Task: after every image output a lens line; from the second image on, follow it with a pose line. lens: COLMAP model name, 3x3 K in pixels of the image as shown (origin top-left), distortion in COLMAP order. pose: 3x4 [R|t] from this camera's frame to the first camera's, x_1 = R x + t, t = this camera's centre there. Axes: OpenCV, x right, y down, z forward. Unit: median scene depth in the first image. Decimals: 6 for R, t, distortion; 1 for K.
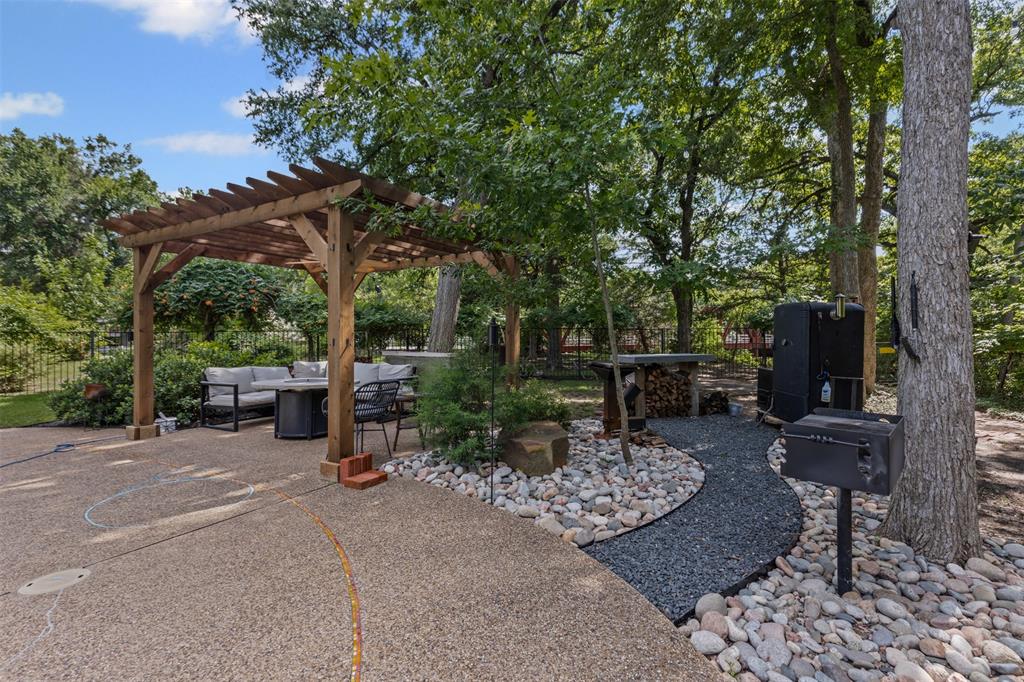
lens RADIAL K [[462.8, 0, 511.9], [0, 462.8, 340.4], [0, 0, 1]] dist [0.004747, -0.000639]
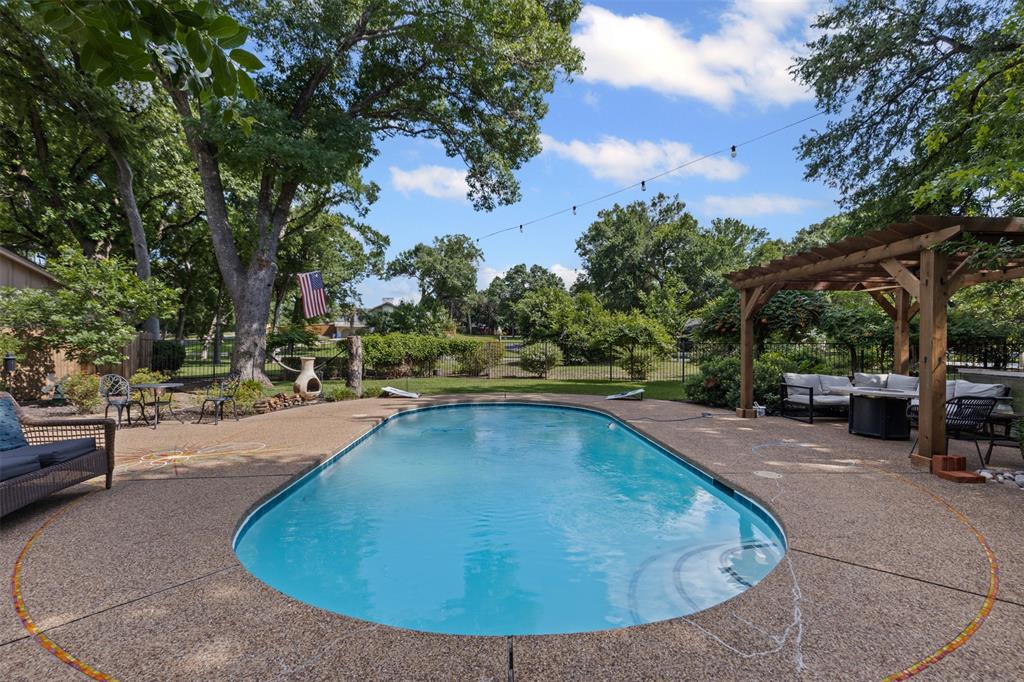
lens RADIAL K [[462.8, 0, 511.0], [0, 462.8, 340.6], [0, 0, 1]] dist [0.004747, -0.000639]
pose [[0.542883, 0.009961, -0.839749, 0.035520], [-0.023988, 0.999706, -0.003649, -0.010401], [0.839466, 0.022125, 0.542962, -0.396746]]
